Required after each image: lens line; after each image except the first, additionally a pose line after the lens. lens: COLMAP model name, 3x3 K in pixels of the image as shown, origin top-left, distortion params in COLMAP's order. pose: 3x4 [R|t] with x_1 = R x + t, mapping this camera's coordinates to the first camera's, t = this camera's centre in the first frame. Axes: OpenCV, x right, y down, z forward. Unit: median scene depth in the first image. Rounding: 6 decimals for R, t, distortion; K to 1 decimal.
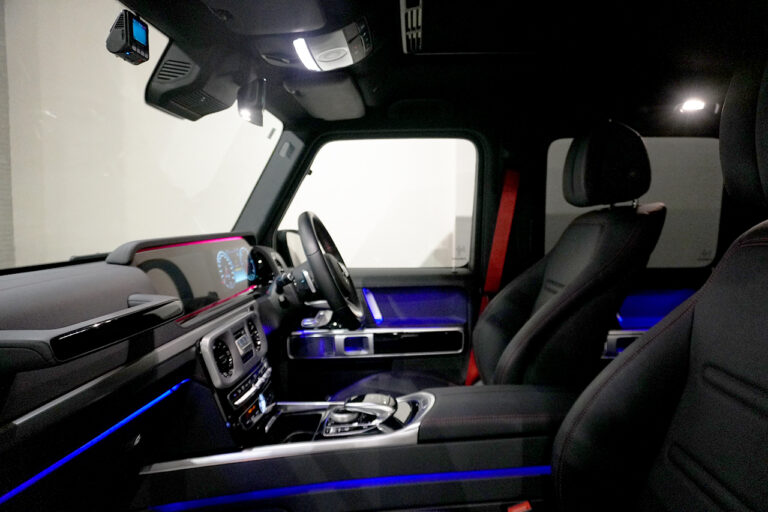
lens RADIAL K [[524.0, 0, 384.1], [0, 524.0, 258.5], [0, 0, 1]] dist [-0.018494, 0.014035]
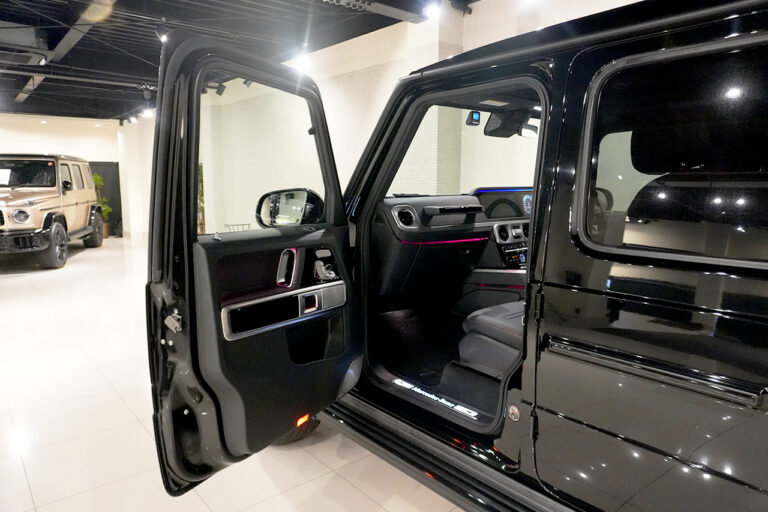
lens RADIAL K [[524.0, 0, 388.1], [0, 524.0, 261.9], [0, 0, 1]] dist [-0.018494, 0.014035]
pose [[0.693055, 0.109517, -0.712517, 0.768788], [-0.058332, 0.993671, 0.095993, 0.076592], [0.718521, -0.024965, 0.695057, -0.802010]]
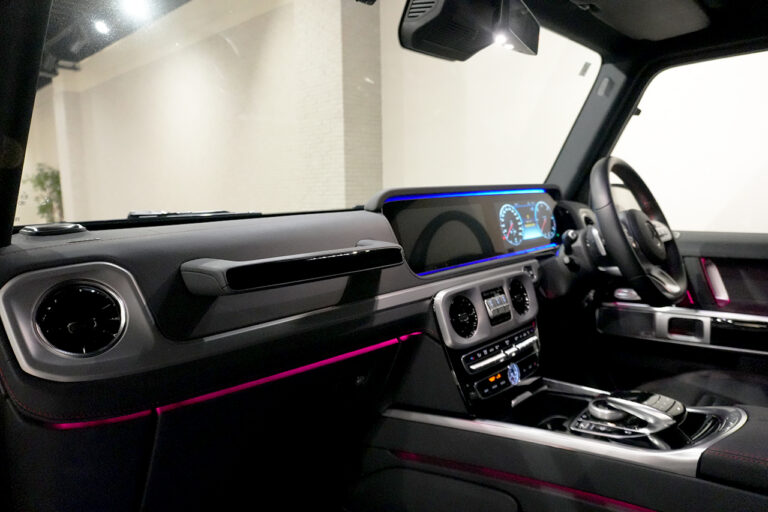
lens RADIAL K [[524.0, 0, 388.6], [0, 524.0, 255.1], [0, 0, 1]] dist [-0.018494, 0.014035]
pose [[0.768607, 0.067703, -0.636129, 0.114570], [-0.028692, 0.997032, 0.071447, 0.014242], [0.639078, -0.036663, 0.768268, 0.143171]]
